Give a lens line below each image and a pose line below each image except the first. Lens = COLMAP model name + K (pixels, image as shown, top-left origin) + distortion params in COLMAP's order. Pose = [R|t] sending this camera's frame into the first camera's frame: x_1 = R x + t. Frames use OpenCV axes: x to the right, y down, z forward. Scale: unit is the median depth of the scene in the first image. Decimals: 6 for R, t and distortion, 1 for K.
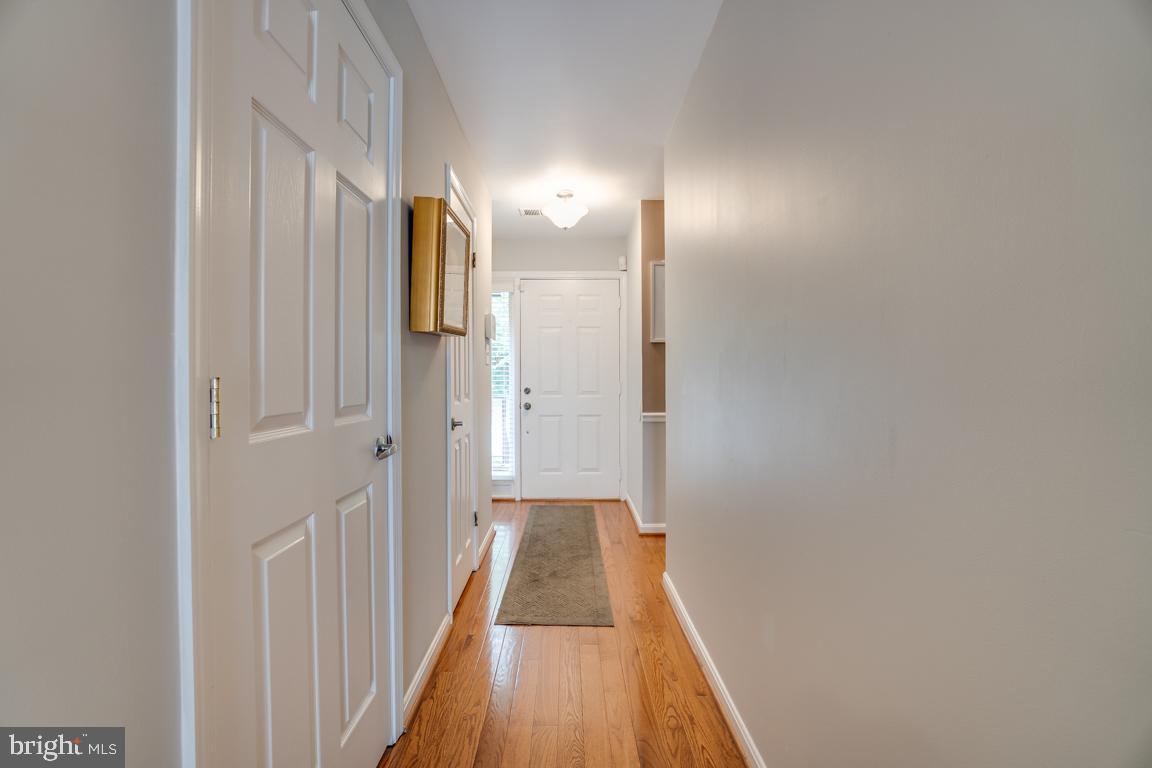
lens RADIAL K [[513.7, 0, 576.0], [0, 513.7, 384.0], [0, 0, 1]] dist [-0.001336, 0.000678]
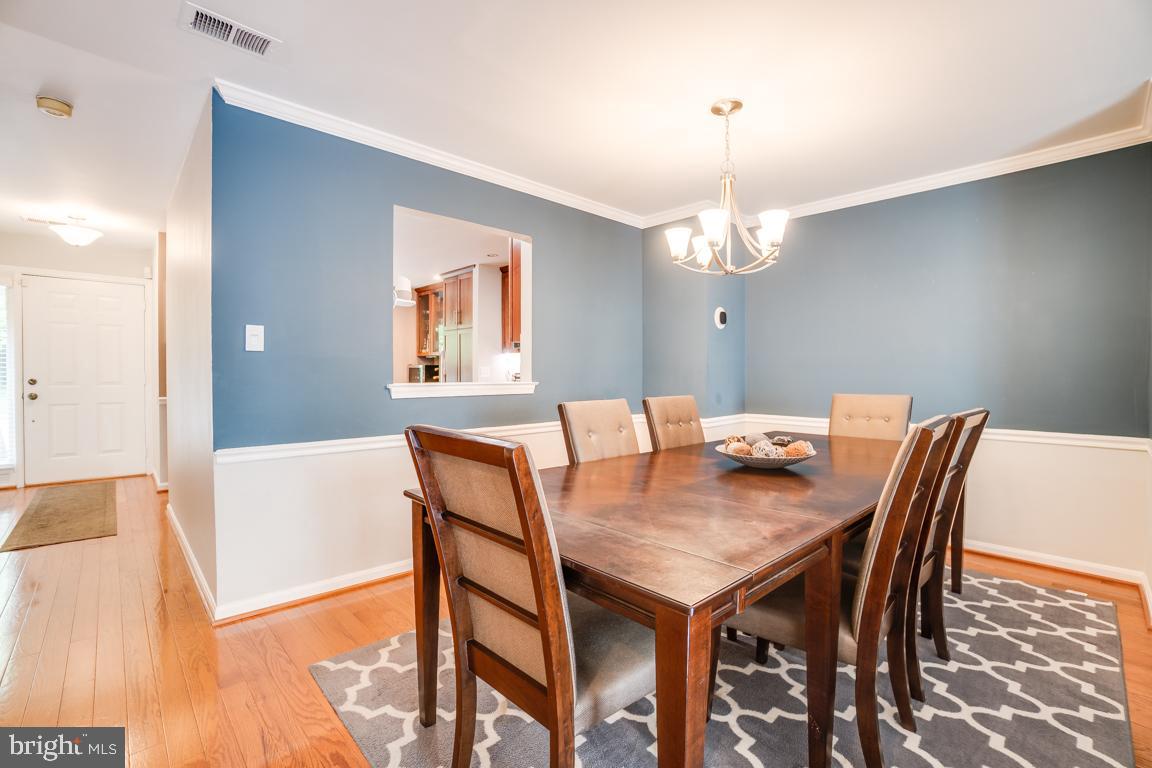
lens RADIAL K [[513.7, 0, 576.0], [0, 513.7, 384.0], [0, 0, 1]] dist [-0.001336, 0.000678]
pose [[0.750921, -0.003288, 0.660383, 0.051585], [-0.010345, 0.999806, 0.016741, -0.012917], [-0.660311, -0.019402, 0.750742, -0.580263]]
